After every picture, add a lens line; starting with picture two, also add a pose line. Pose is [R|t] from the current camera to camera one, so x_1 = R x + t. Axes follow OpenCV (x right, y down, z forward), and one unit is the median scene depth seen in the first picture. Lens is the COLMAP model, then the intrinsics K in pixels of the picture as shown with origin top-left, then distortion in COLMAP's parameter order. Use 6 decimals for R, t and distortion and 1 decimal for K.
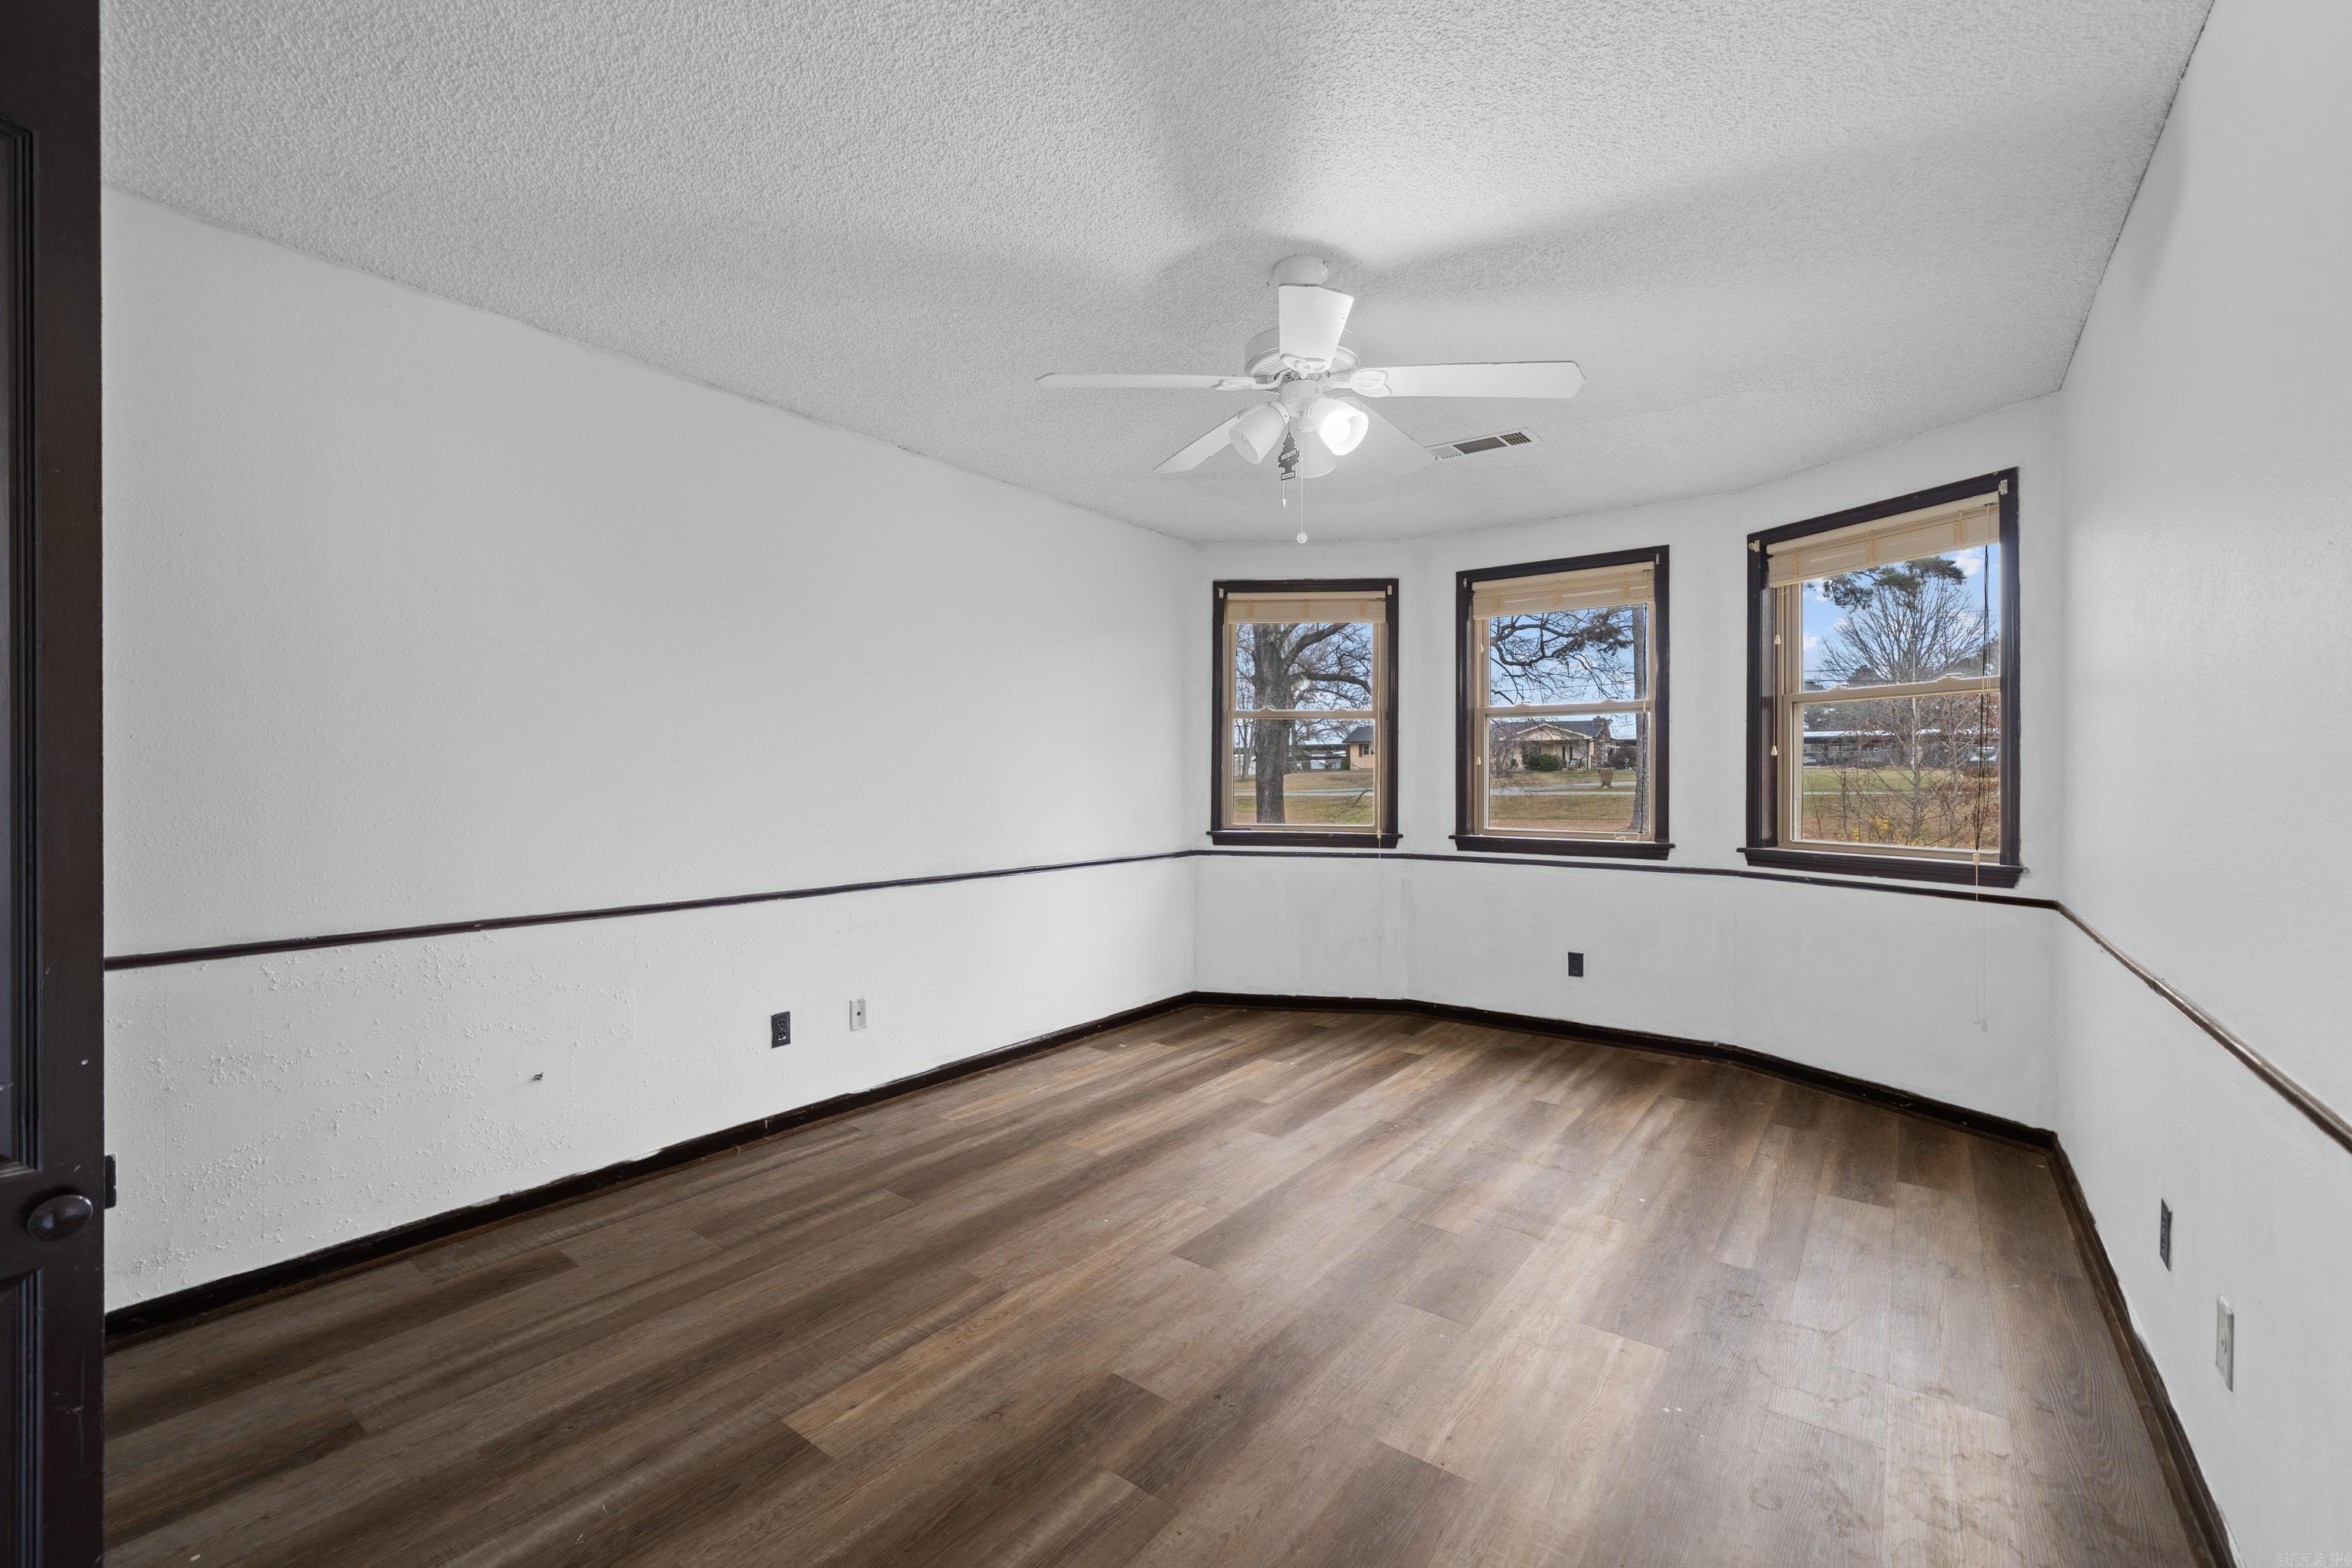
lens RADIAL K [[983.0, 0, 1176.0], [0, 983.0, 784.0], [0, 0, 1]] dist [0.000211, 0.000014]
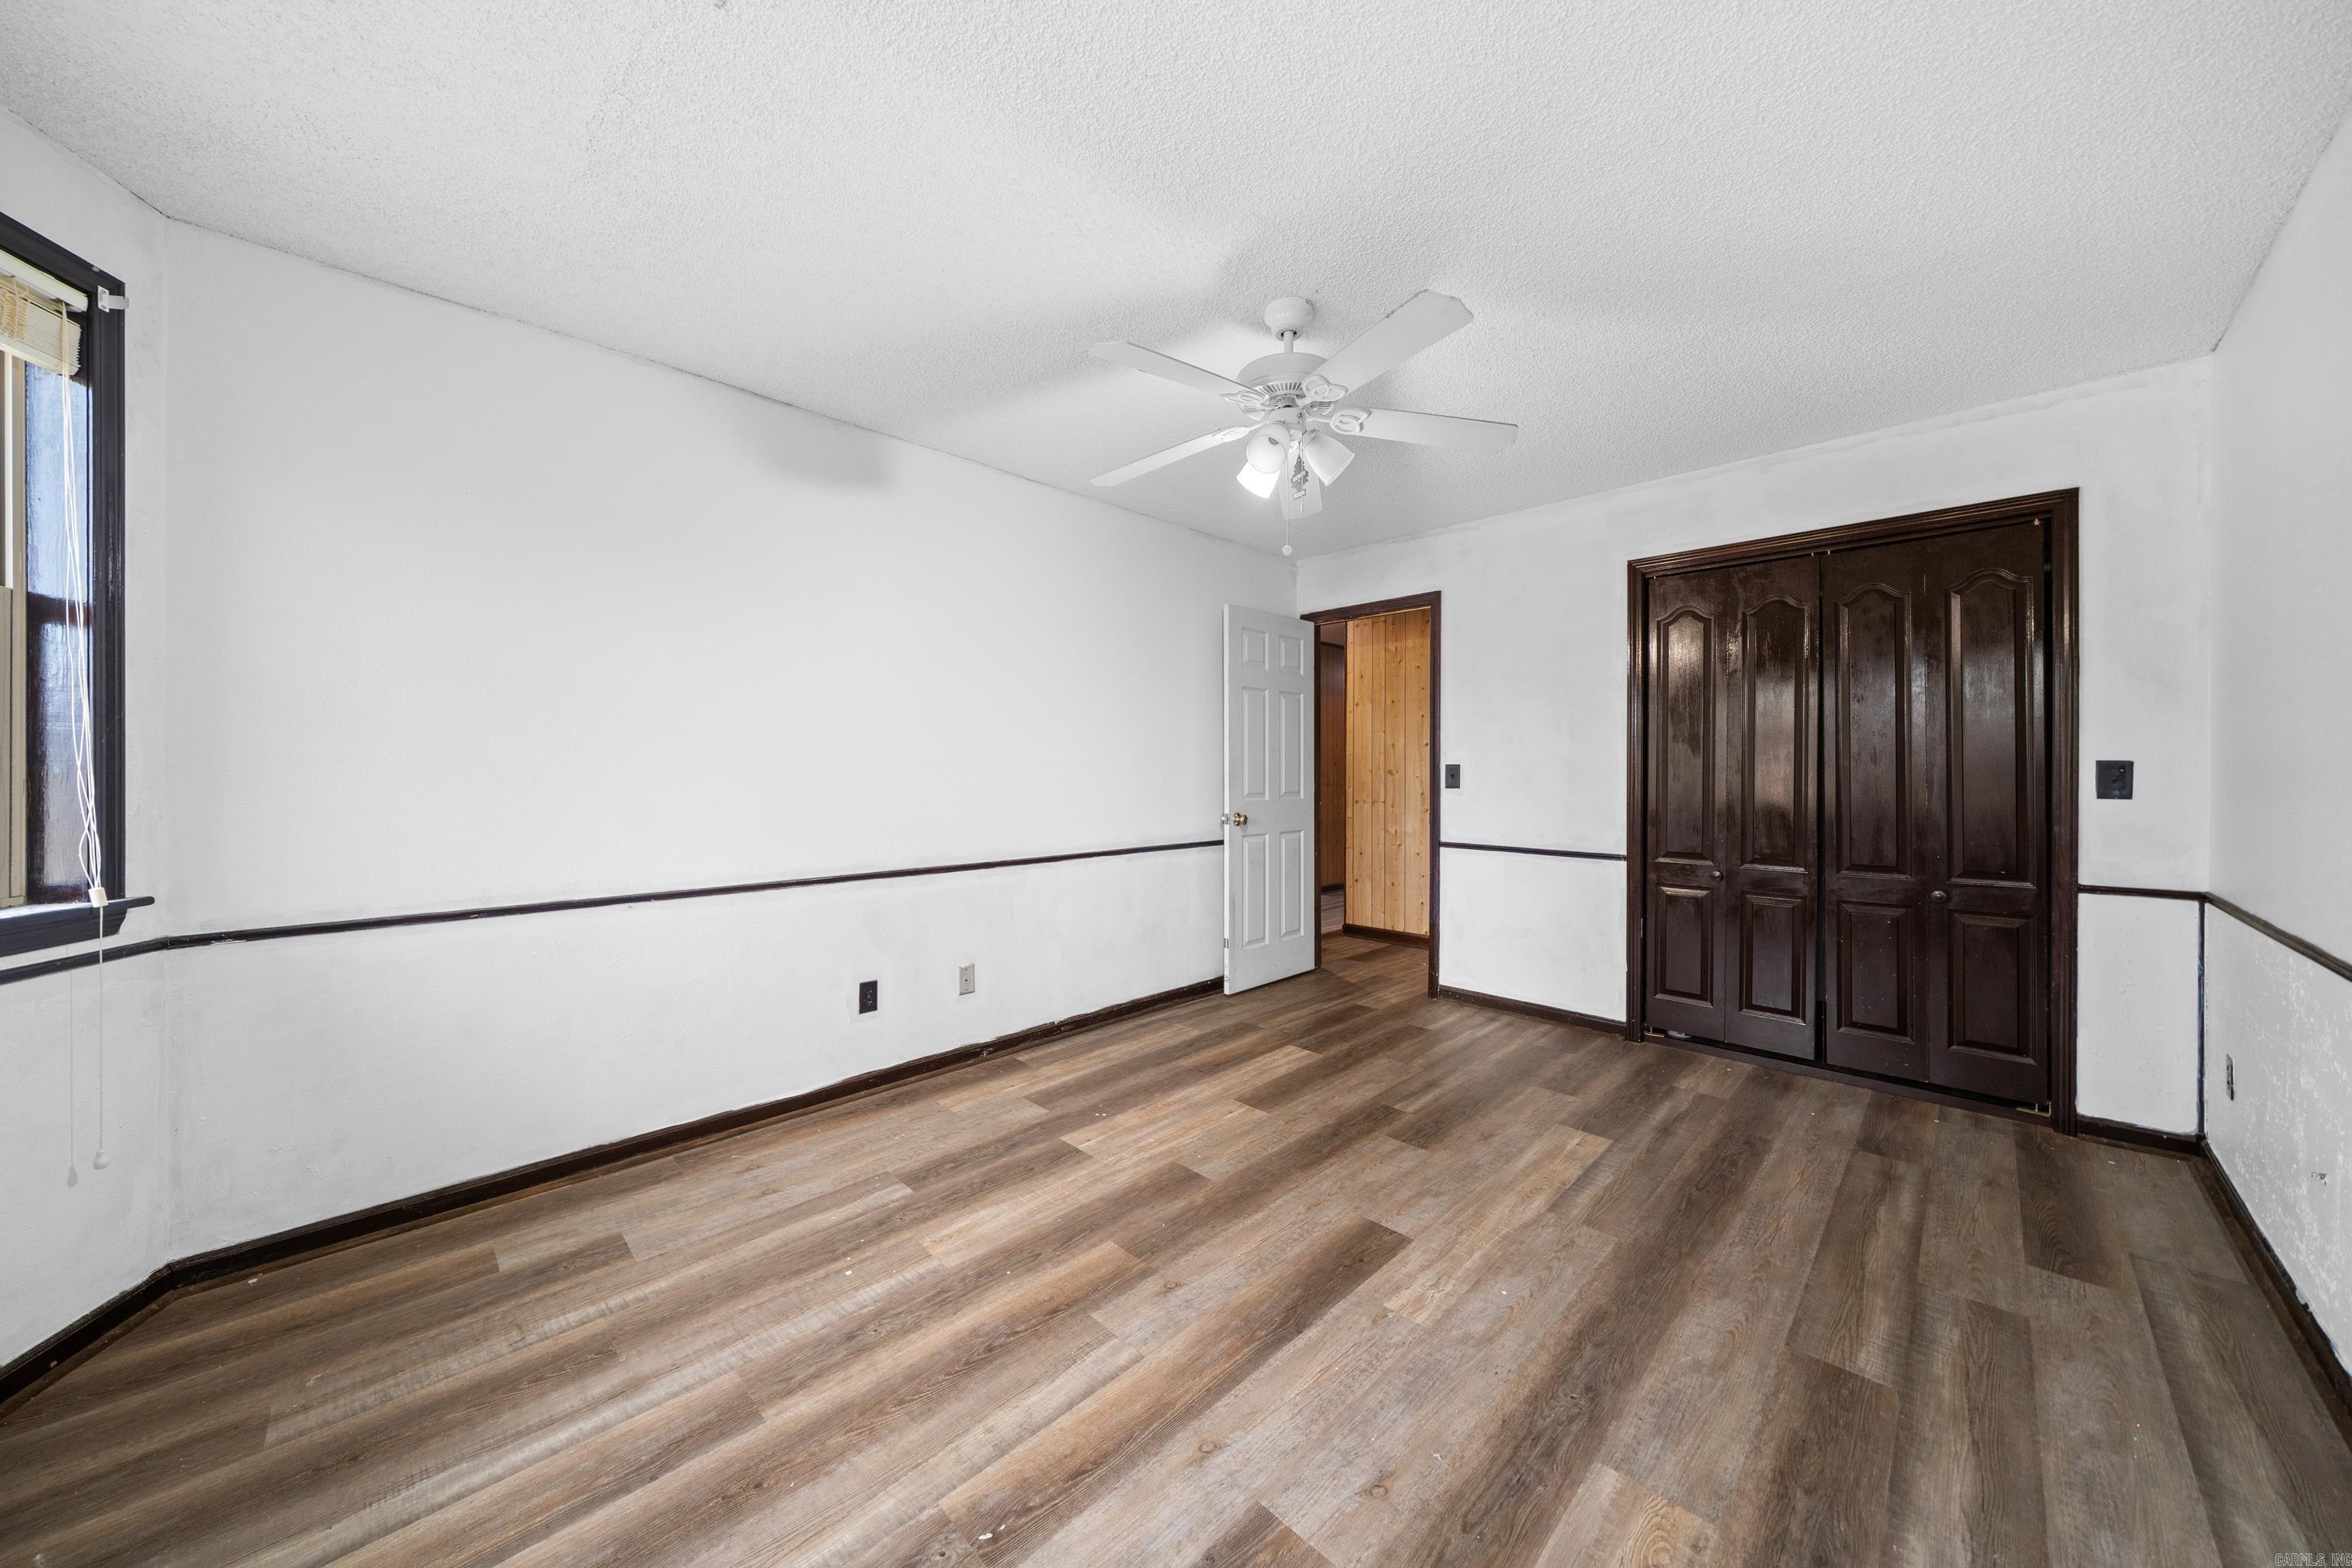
lens RADIAL K [[822.3, 0, 1164.9], [0, 822.3, 785.9], [0, 0, 1]] dist [-0.004399, -0.000144]
pose [[-0.988816, -0.002922, 0.149113, 0.123323], [-0.000160, 0.999828, 0.018535, -0.002505], [-0.149142, 0.018304, -0.988646, 1.892730]]
